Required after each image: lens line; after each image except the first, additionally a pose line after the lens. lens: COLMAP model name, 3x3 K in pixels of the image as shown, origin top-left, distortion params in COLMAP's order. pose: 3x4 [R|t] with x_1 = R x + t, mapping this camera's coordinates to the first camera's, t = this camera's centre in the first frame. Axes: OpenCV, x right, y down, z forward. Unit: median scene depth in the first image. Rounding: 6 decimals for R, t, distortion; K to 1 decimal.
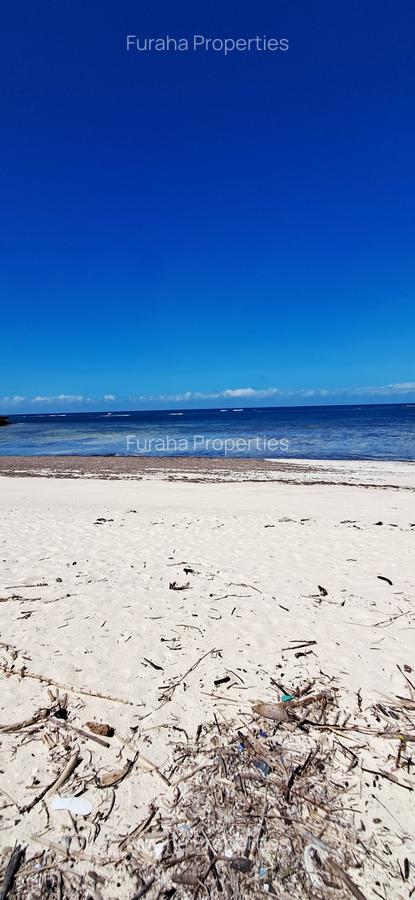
lens RADIAL K [[405.1, 0, 205.0], [0, 405.1, 453.1], [0, 0, 1]] dist [-0.000888, 0.006414]
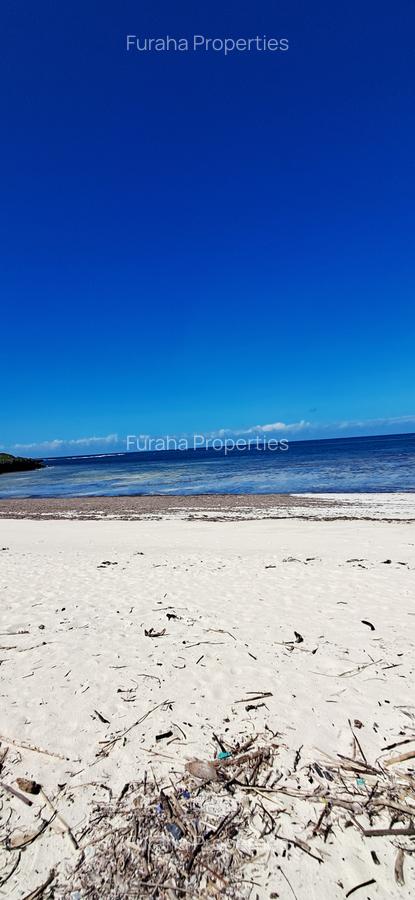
lens RADIAL K [[405.1, 0, 205.0], [0, 405.1, 453.1], [0, 0, 1]] dist [-0.000888, 0.006414]
pose [[0.996873, -0.036728, -0.069969, 0.173468], [0.030248, 0.995343, -0.091523, -0.019997], [0.073005, 0.089120, 0.993342, -0.023767]]
